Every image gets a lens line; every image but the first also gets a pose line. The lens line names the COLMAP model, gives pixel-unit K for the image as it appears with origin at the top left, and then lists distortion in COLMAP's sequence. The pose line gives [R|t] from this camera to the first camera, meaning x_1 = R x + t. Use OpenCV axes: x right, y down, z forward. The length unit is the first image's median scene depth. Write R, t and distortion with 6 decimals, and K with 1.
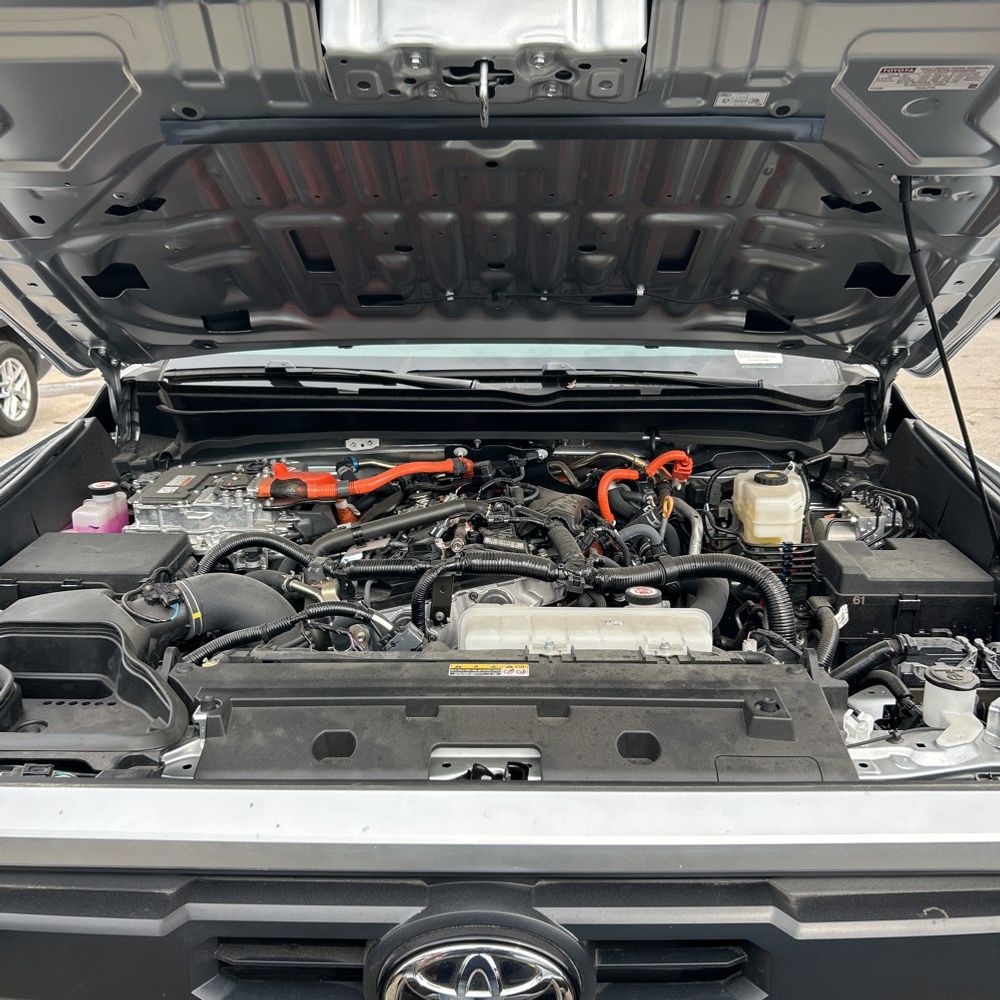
lens RADIAL K [[1000.4, 0, 482.7], [0, 1000.4, 501.3], [0, 0, 1]] dist [0.102337, -0.185080]
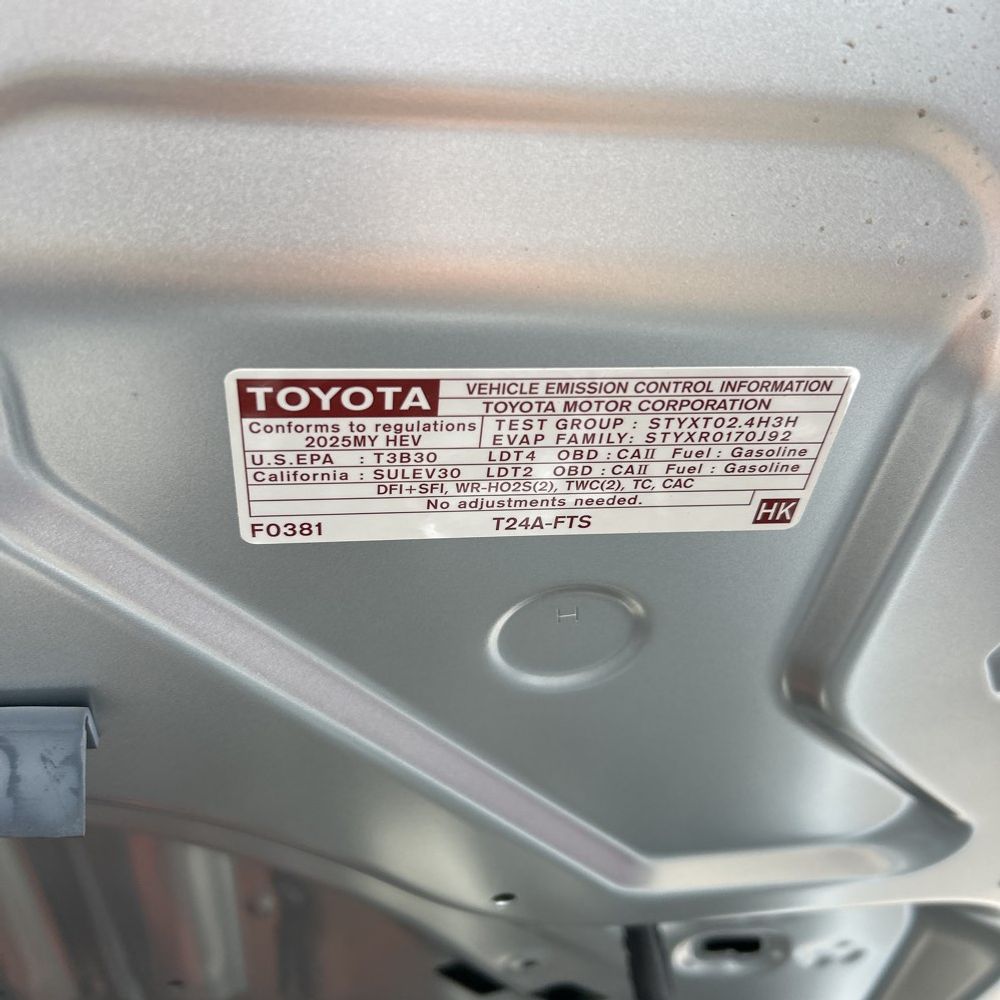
lens RADIAL K [[1000.4, 0, 482.7], [0, 1000.4, 501.3], [0, 0, 1]] dist [0.102337, -0.185080]
pose [[0.986245, -0.002211, 0.165275, 0.391370], [0.101341, 0.798015, -0.594056, -0.296397], [-0.130579, 0.602634, 0.787262, 0.842521]]
